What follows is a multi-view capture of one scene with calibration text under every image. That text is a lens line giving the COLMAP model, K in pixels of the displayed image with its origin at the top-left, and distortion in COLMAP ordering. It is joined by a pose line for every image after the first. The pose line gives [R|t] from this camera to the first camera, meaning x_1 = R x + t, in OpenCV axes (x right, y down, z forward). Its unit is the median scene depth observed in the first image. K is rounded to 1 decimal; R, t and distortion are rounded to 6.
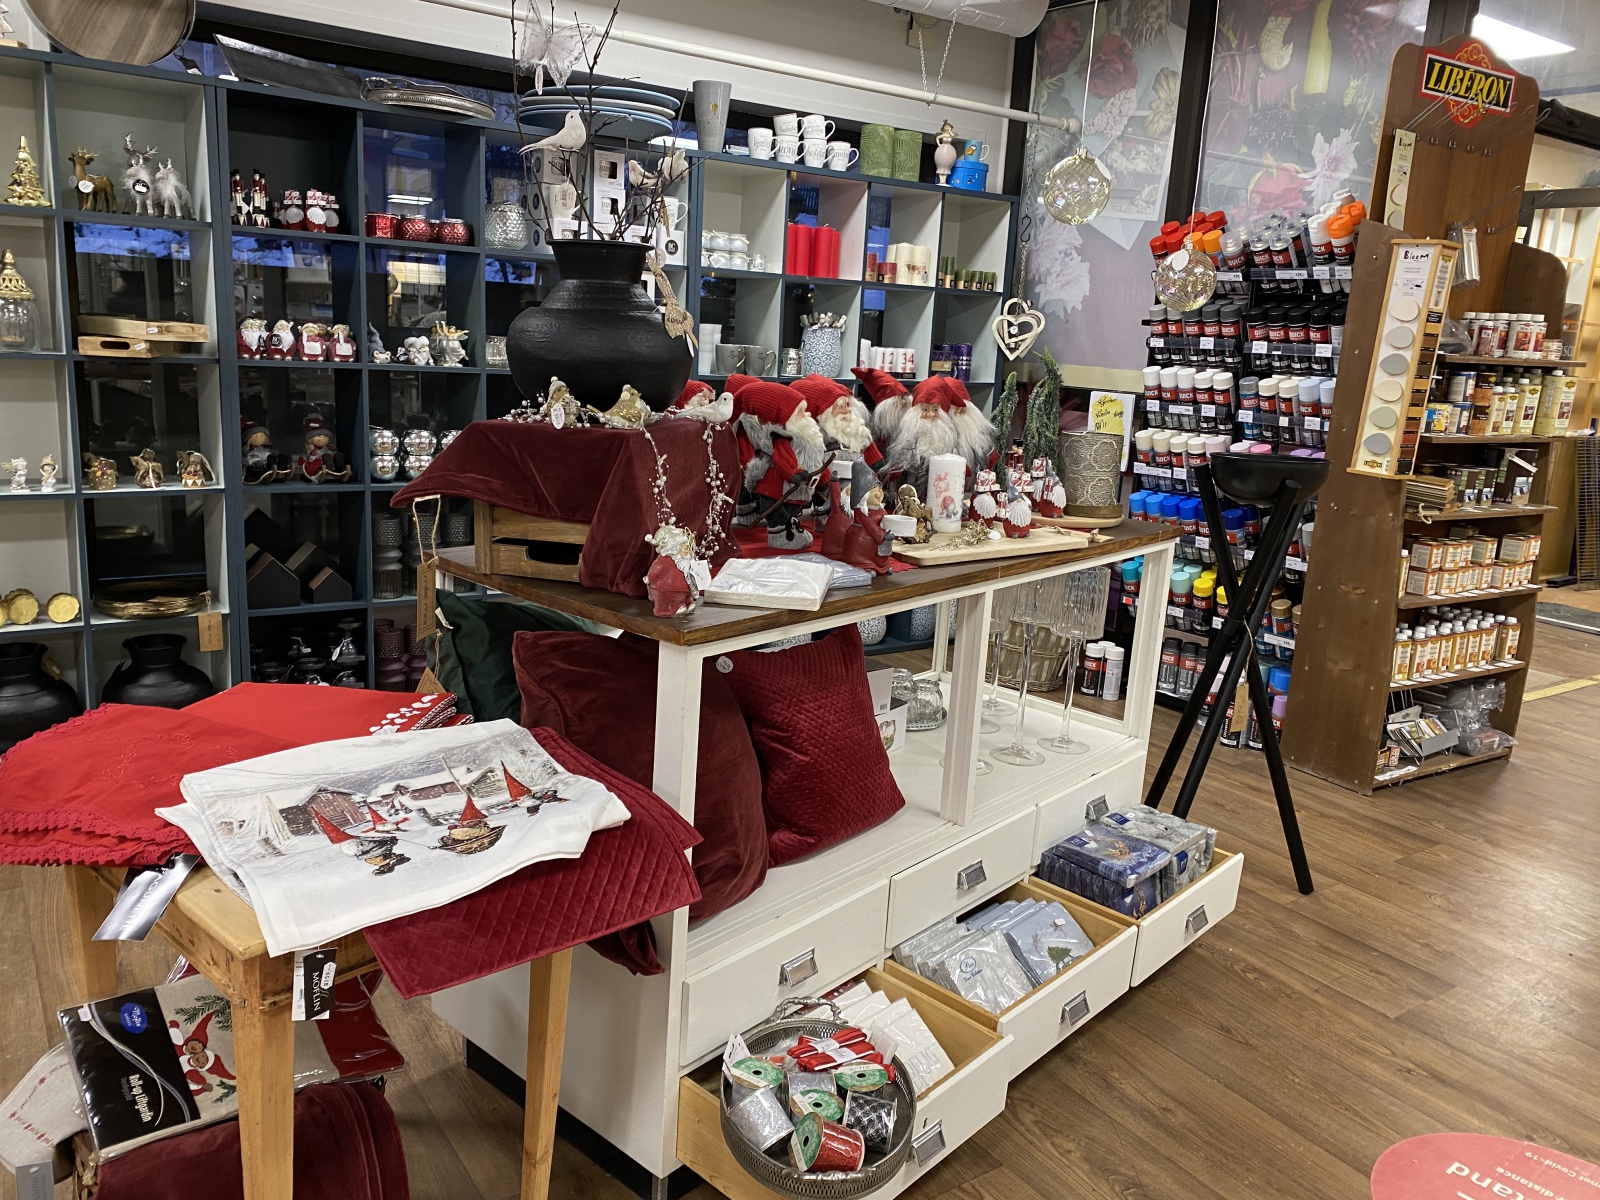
lens RADIAL K [[1232.6, 0, 800.0], [0, 1232.6, 600.0], [0, 0, 1]] dist [-0.007089, -0.008881]
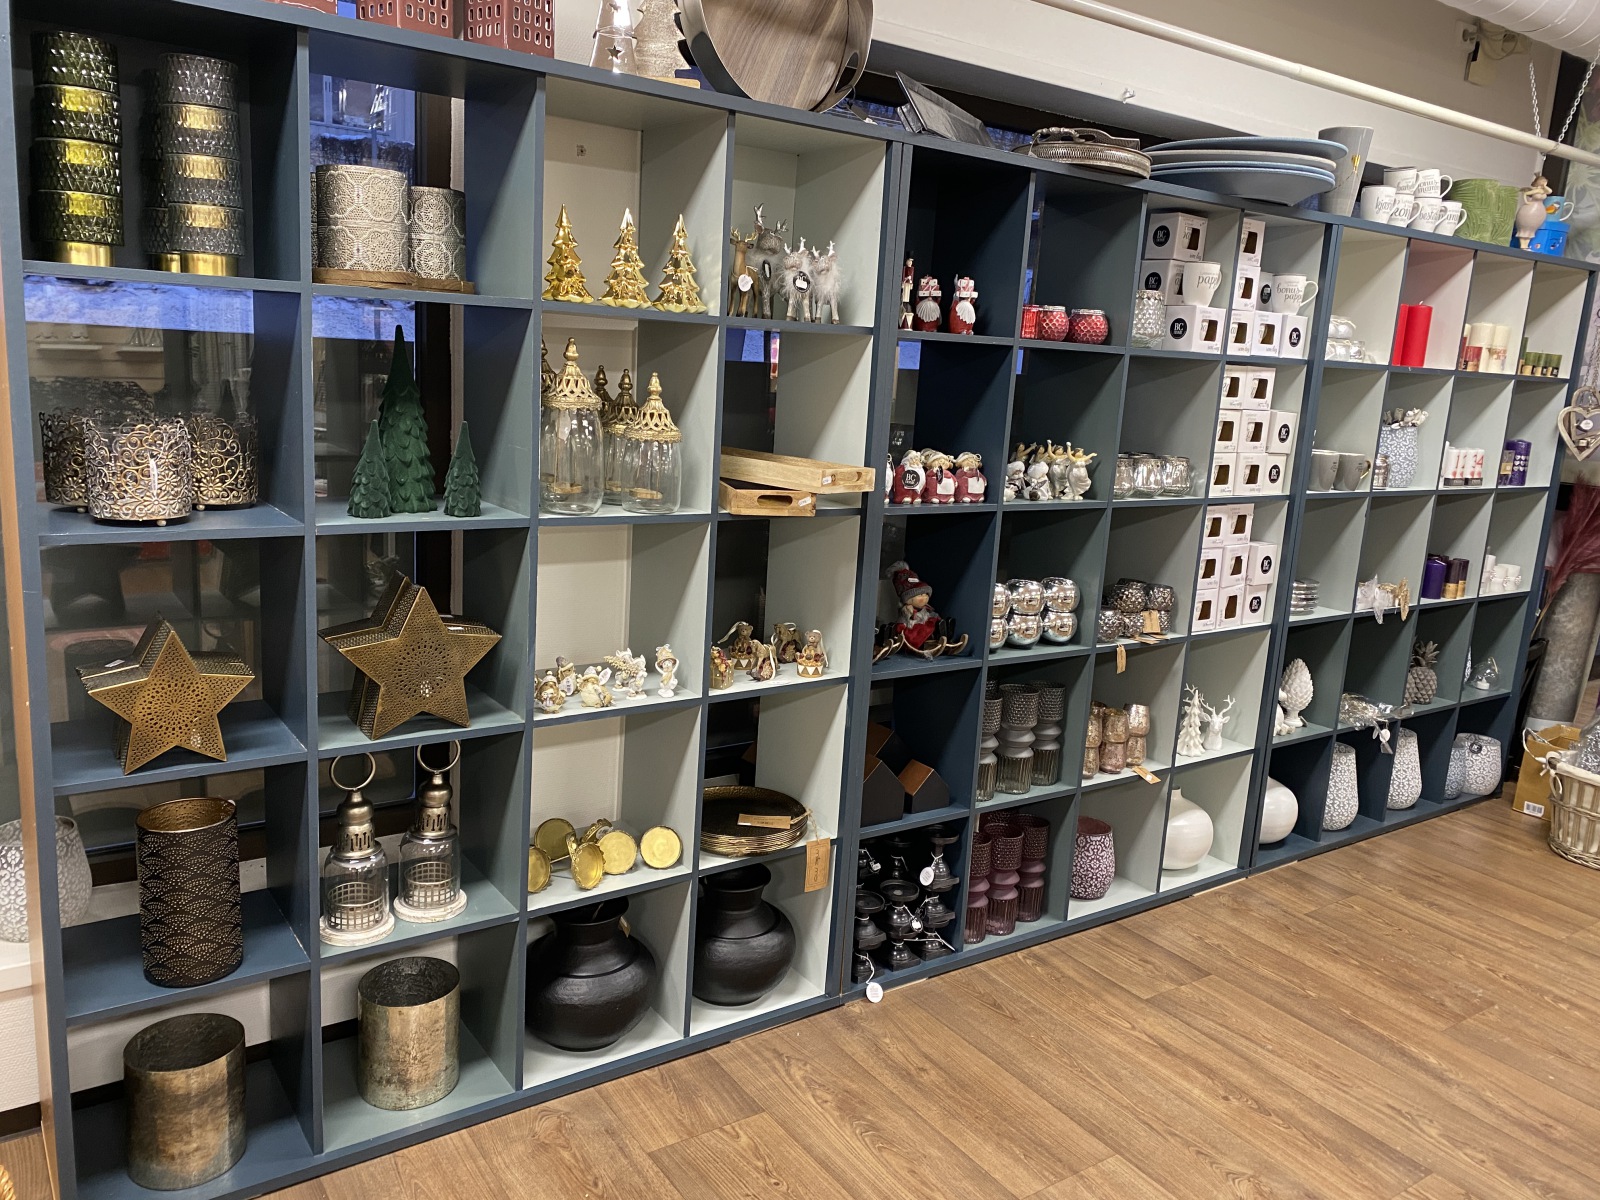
lens RADIAL K [[1237.7, 0, 800.0], [0, 1237.7, 600.0], [0, 0, 1]] dist [0.083151, -0.209045]
pose [[0.999332, 0.006535, -0.035962, -0.411125], [-0.007319, 0.999738, -0.021692, -0.105884], [0.035811, 0.021941, 0.999118, 0.214134]]
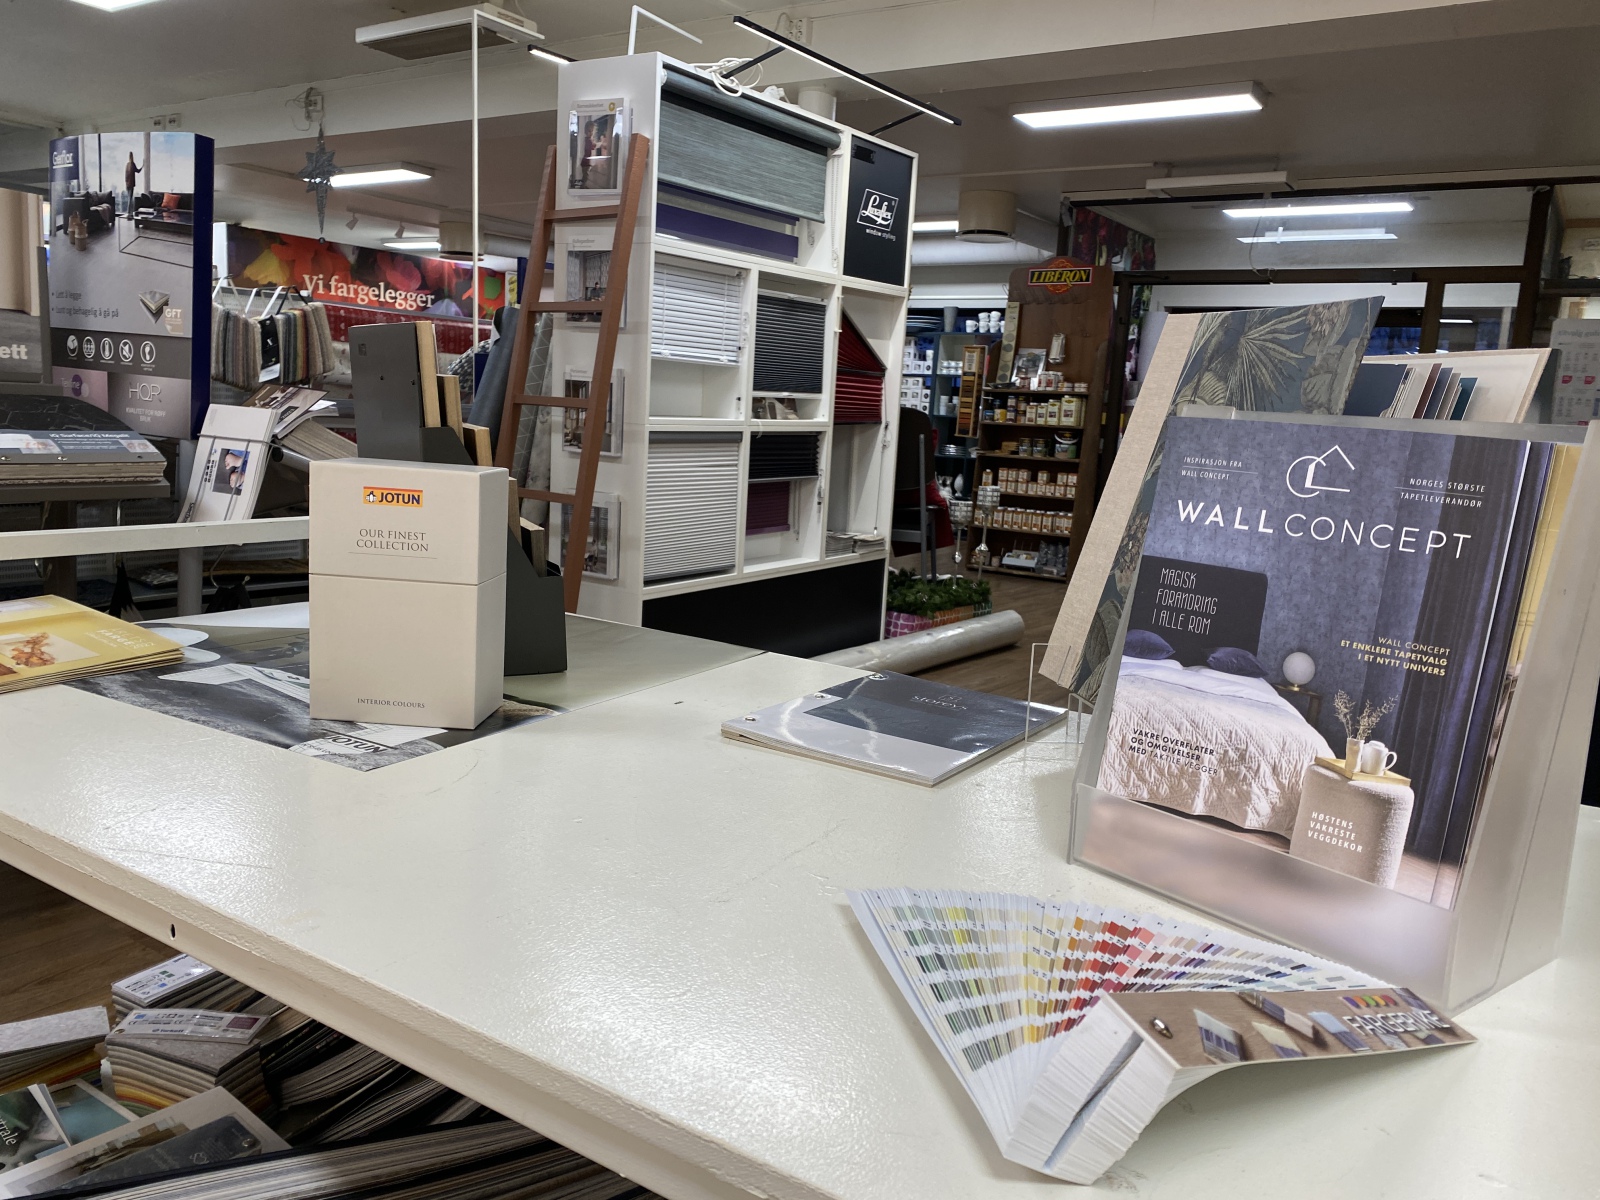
lens RADIAL K [[1232.6, 0, 800.0], [0, 1232.6, 600.0], [0, 0, 1]] dist [-0.007089, -0.008881]
pose [[0.386204, 0.107361, -0.916144, 2.448733], [-0.224168, 0.974352, 0.019683, 0.231864], [0.894760, 0.197768, 0.400366, -0.243274]]
